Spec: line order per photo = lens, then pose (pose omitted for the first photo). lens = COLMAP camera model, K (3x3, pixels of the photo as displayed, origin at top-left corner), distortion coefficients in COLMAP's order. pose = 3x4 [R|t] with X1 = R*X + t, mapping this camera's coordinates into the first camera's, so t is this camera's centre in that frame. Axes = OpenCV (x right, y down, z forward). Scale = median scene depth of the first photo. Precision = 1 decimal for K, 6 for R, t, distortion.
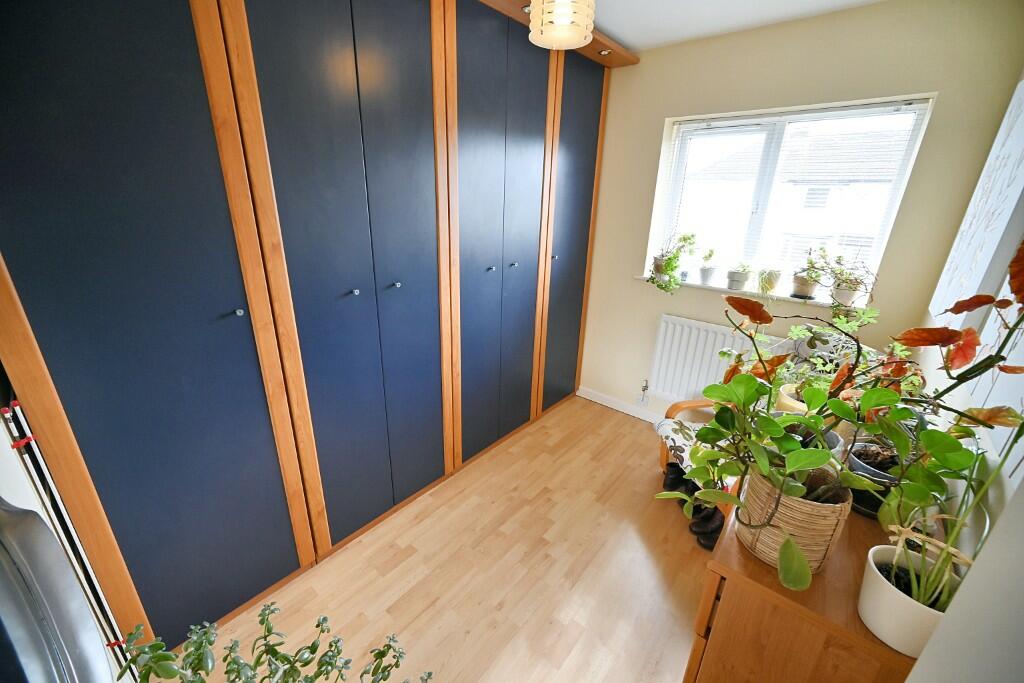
lens RADIAL K [[403.5, 0, 510.0], [0, 403.5, 343.2], [0, 0, 1]] dist [-0.003039, -0.000245]
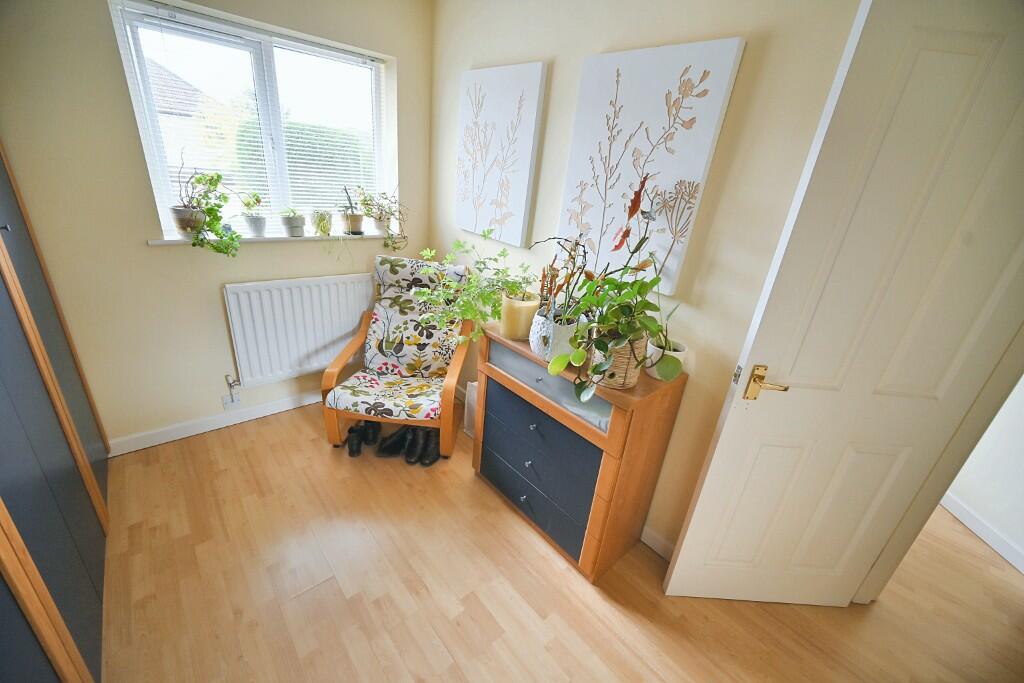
lens RADIAL K [[403.5, 0, 511.7], [0, 403.5, 341.4], [0, 0, 1]] dist [-0.003039, -0.000245]
pose [[0.155418, -0.388144, 0.908399, -0.297160], [0.254567, 0.904252, 0.342818, -0.107897], [-0.954485, 0.177968, 0.239345, 0.357383]]
